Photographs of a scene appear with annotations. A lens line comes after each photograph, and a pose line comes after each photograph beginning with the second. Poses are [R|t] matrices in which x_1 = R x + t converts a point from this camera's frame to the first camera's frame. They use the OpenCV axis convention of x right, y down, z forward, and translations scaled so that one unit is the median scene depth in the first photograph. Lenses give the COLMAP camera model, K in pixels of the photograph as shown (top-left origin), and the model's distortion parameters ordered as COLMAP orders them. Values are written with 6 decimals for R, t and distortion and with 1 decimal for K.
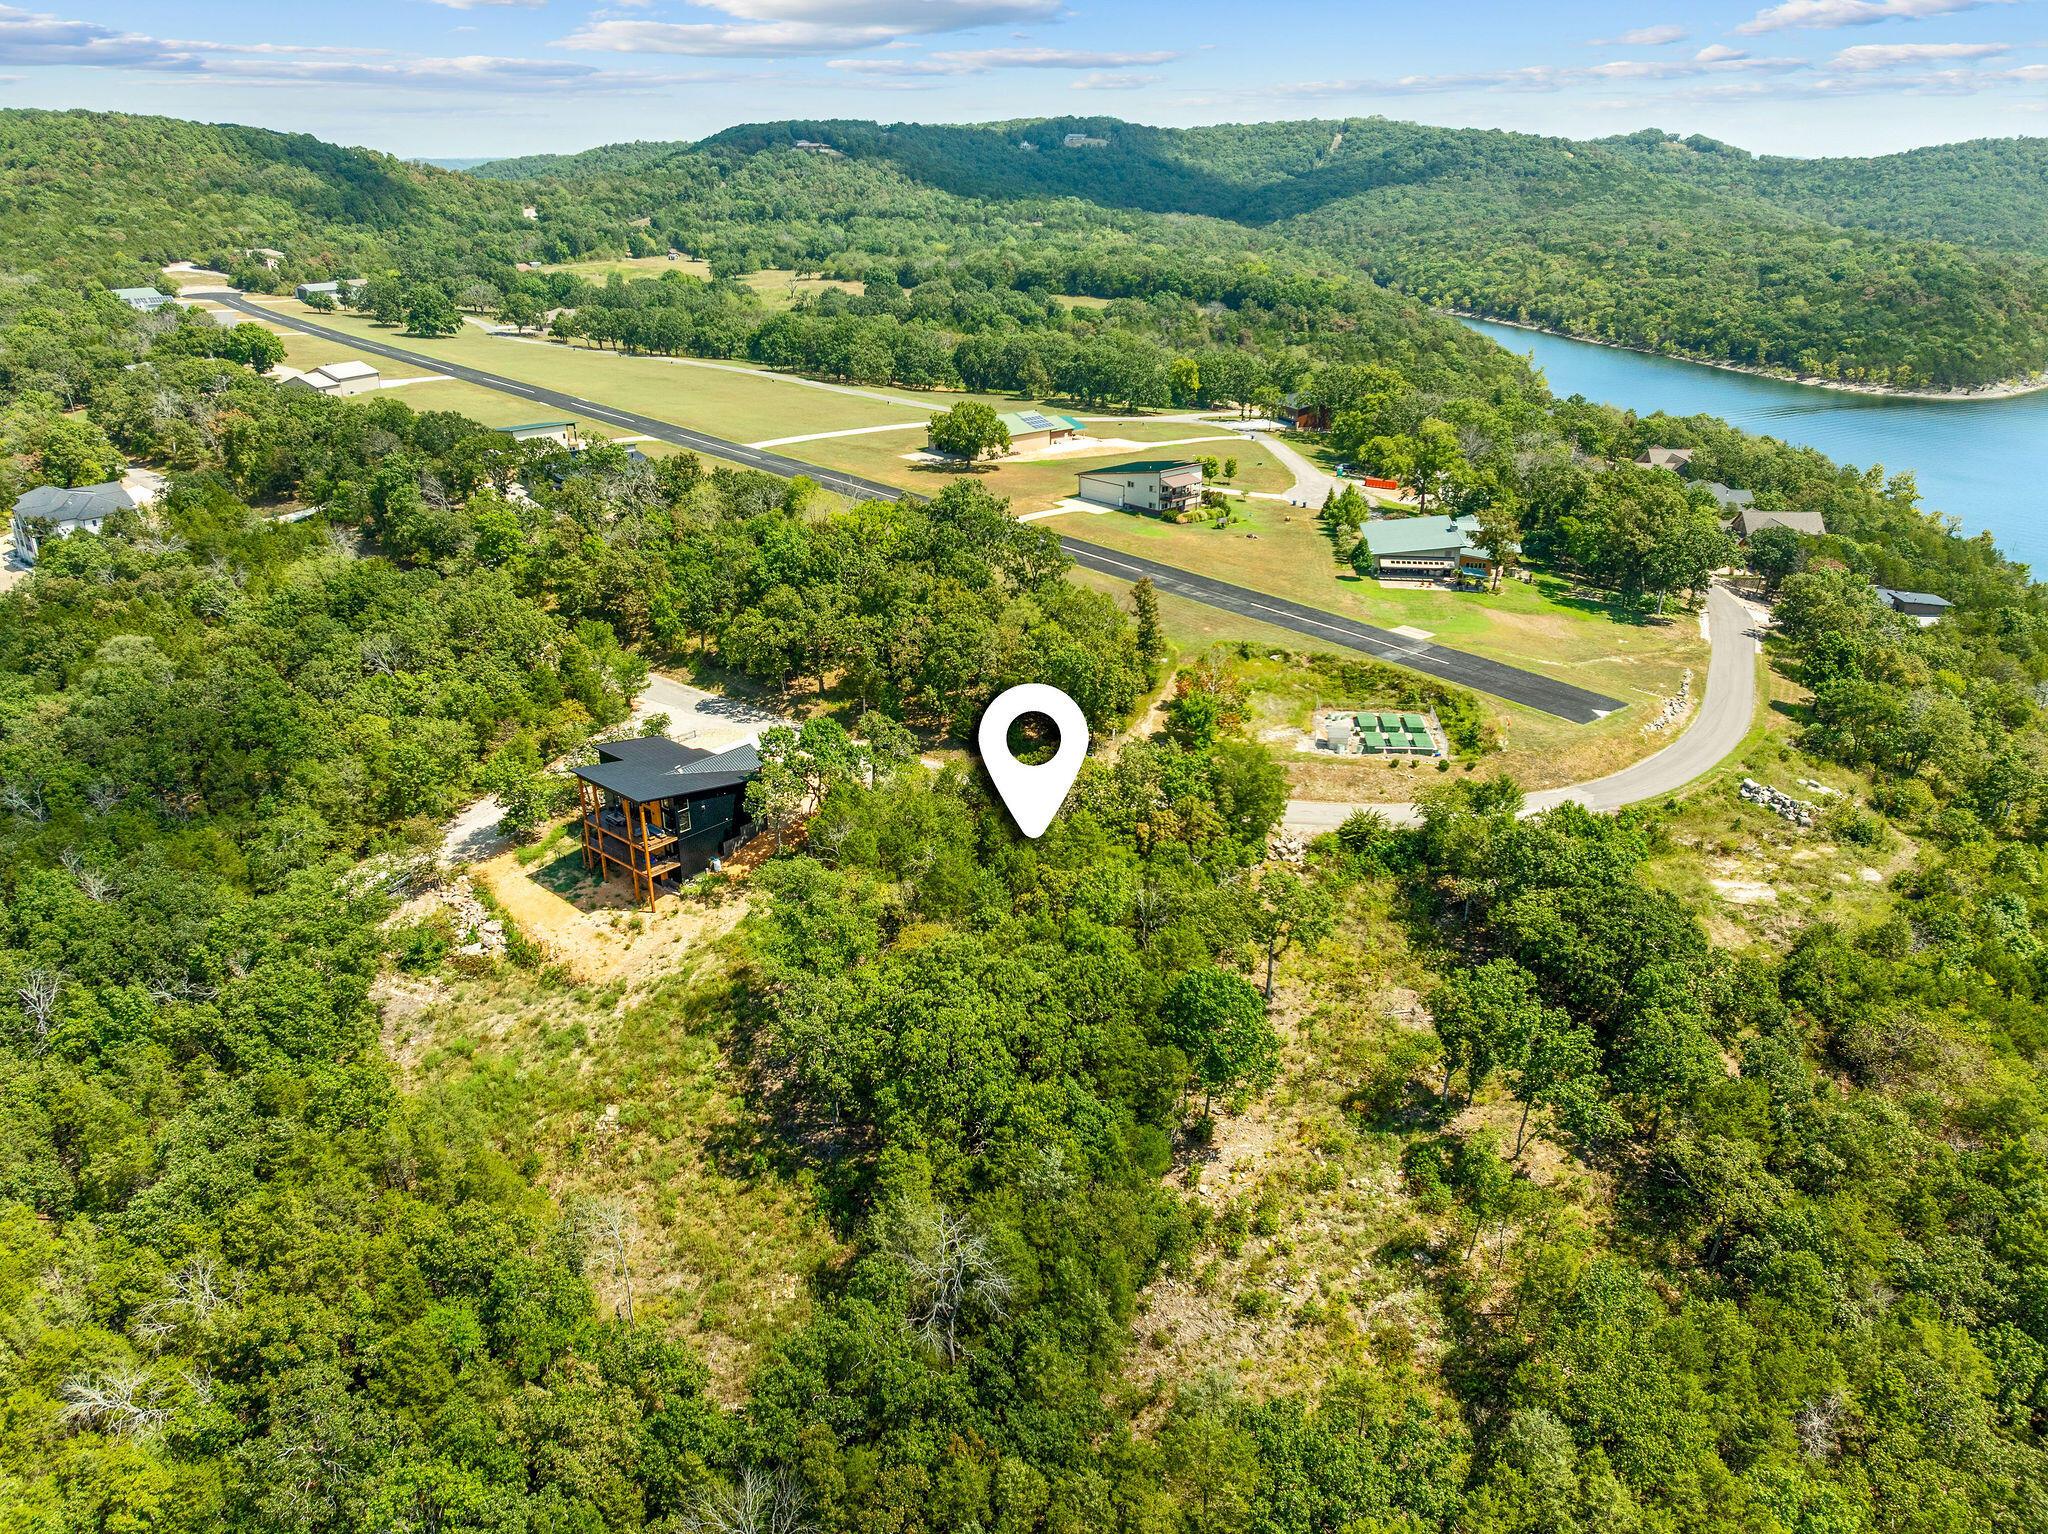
lens RADIAL K [[1442.0, 0, 1022.3], [0, 1442.0, 758.7], [0, 0, 1]] dist [-0.056752, 0.028923]
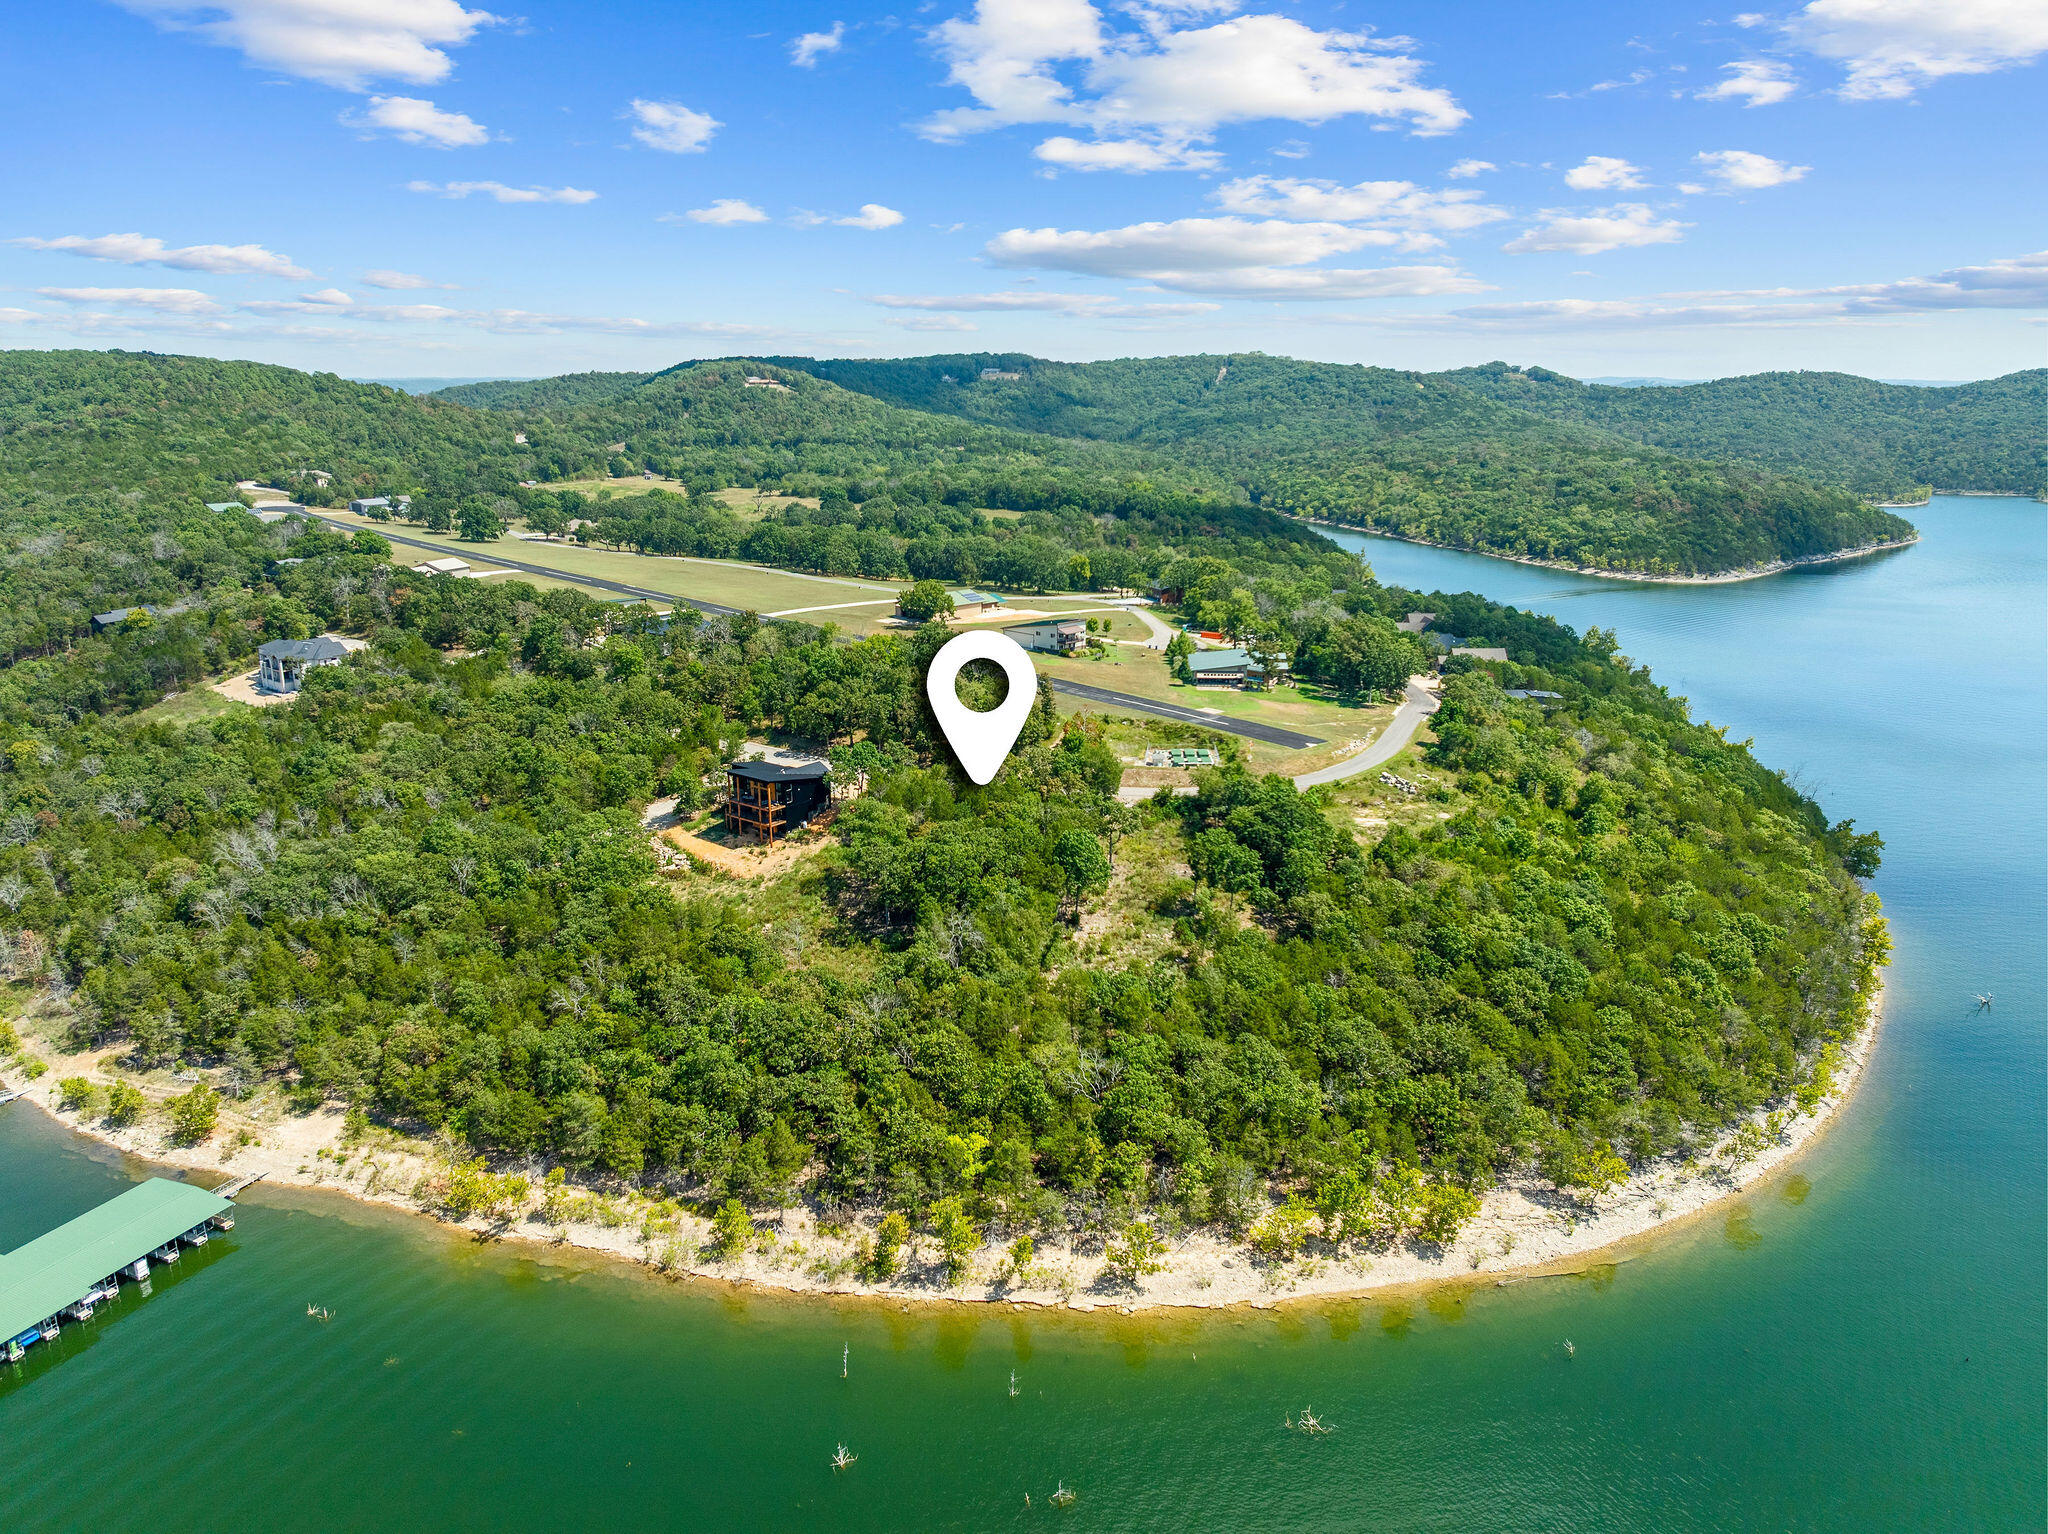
lens RADIAL K [[1434.9, 0, 1024.0], [0, 1434.9, 767.0], [0, 0, 1]] dist [-0.037622, -0.002425]
pose [[0.998335, -0.012839, 0.056235, -0.016182], [0.020192, 0.991018, -0.132196, 0.094024], [-0.054033, 0.133111, 0.989627, -0.298255]]
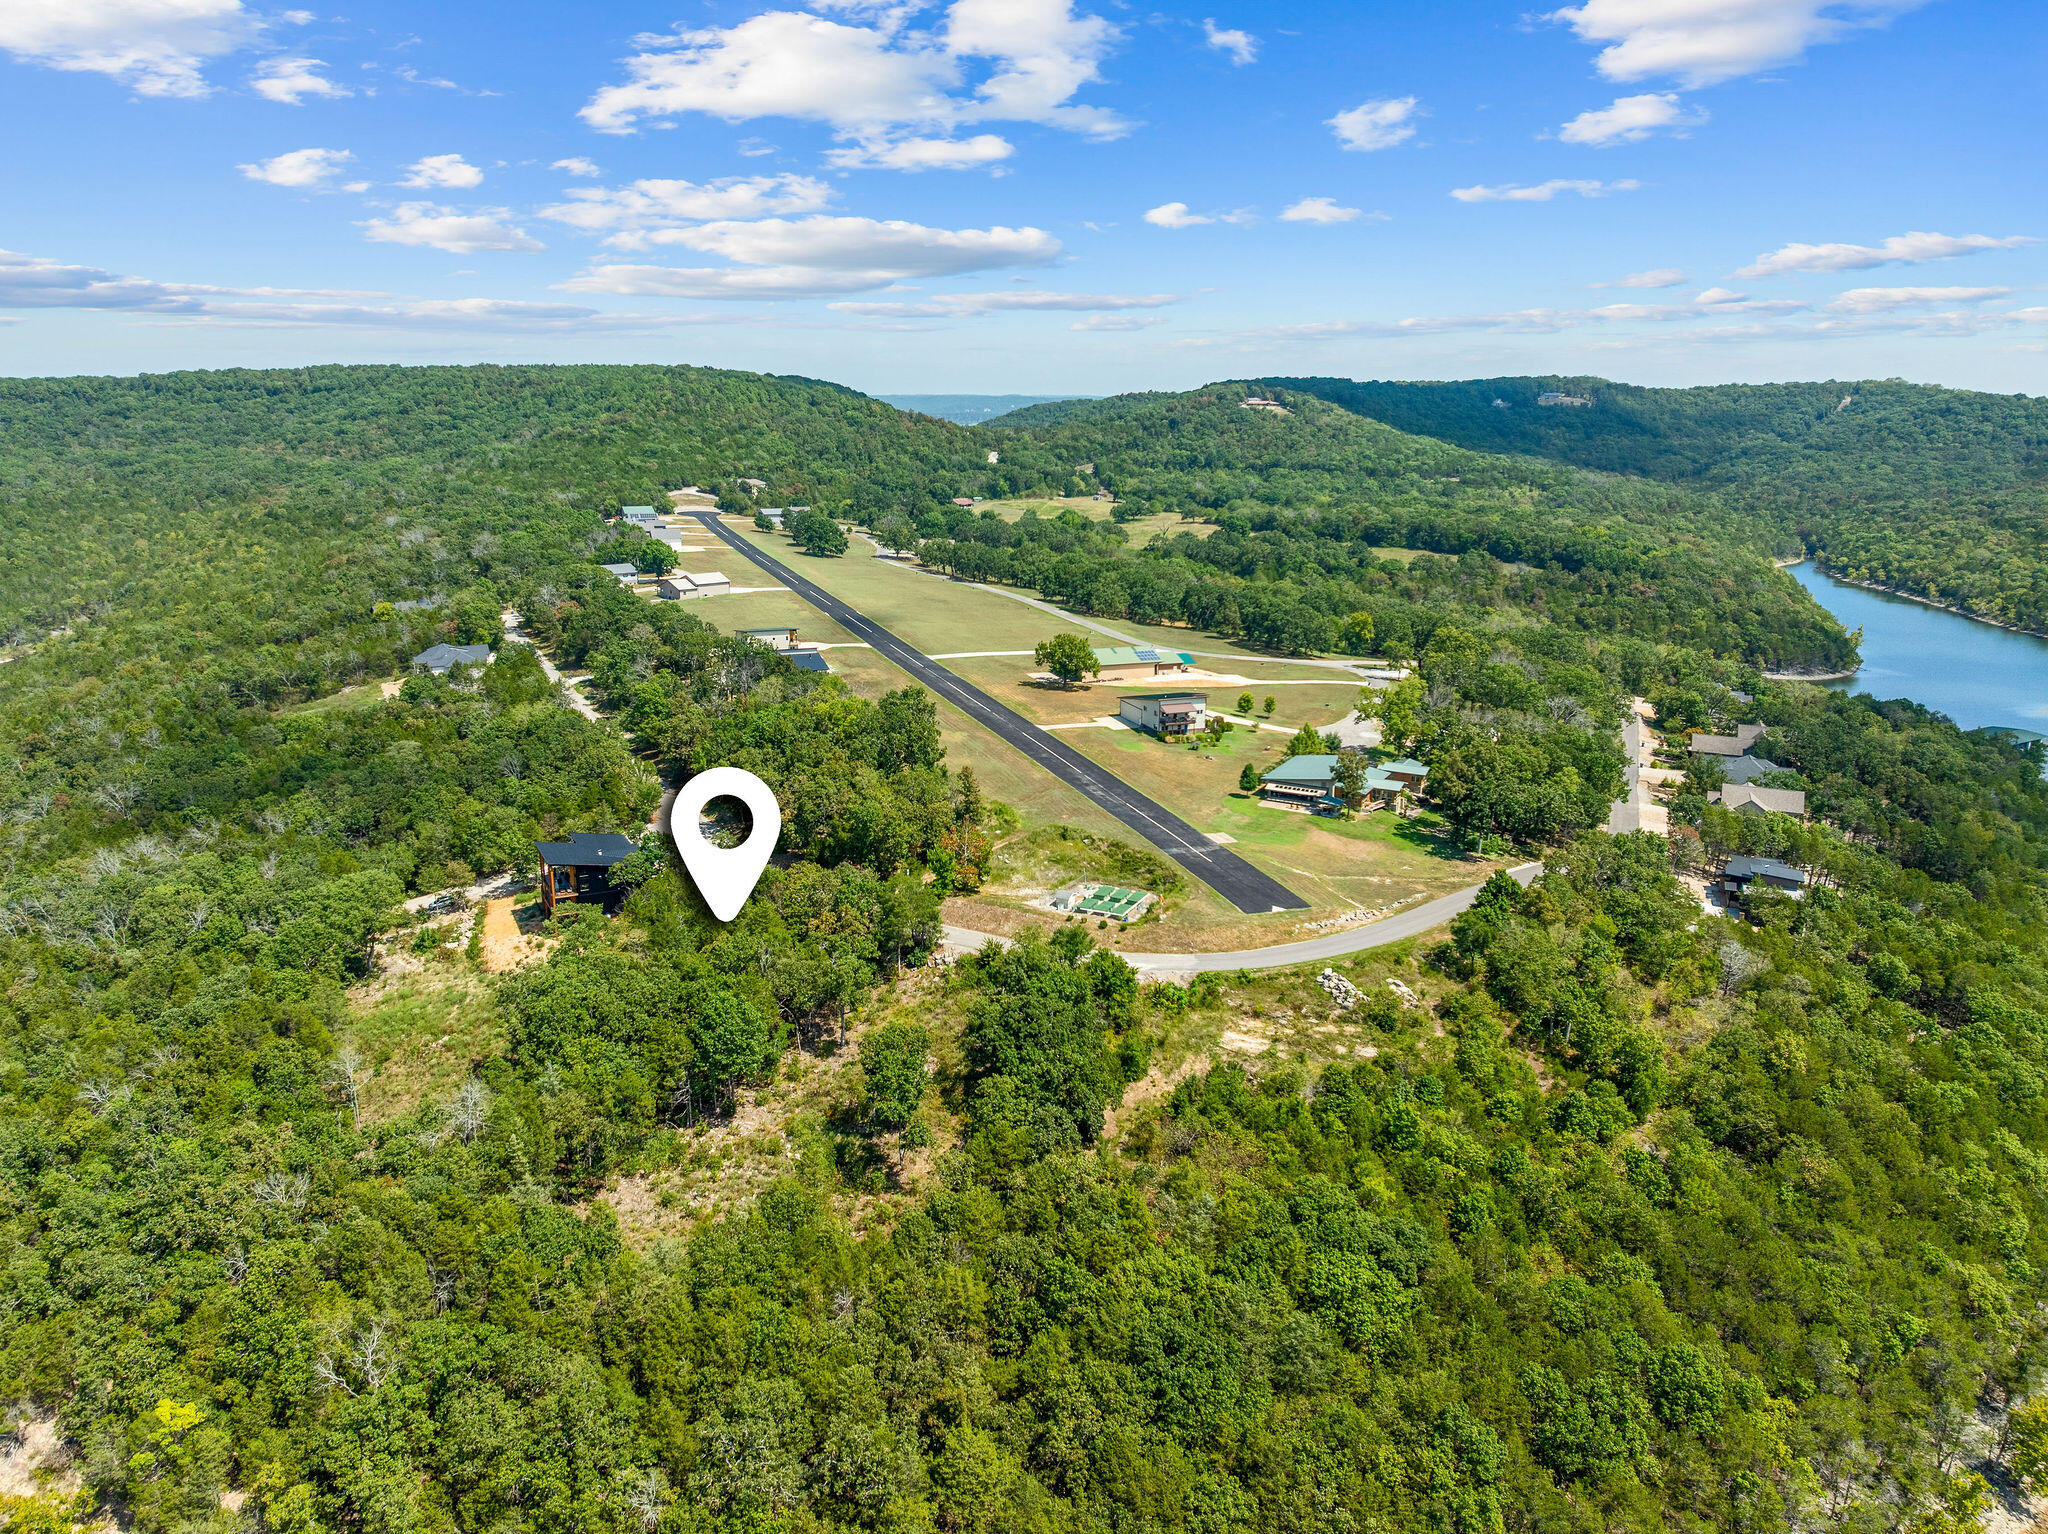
lens RADIAL K [[1422.7, 0, 1028.2], [0, 1422.7, 797.8], [0, 0, 1]] dist [-0.032694, 0.001307]
pose [[0.931496, 0.108255, -0.347269, 0.270889], [-0.150774, 0.983722, -0.097770, 0.011102], [0.331032, 0.143431, 0.932655, -0.098973]]
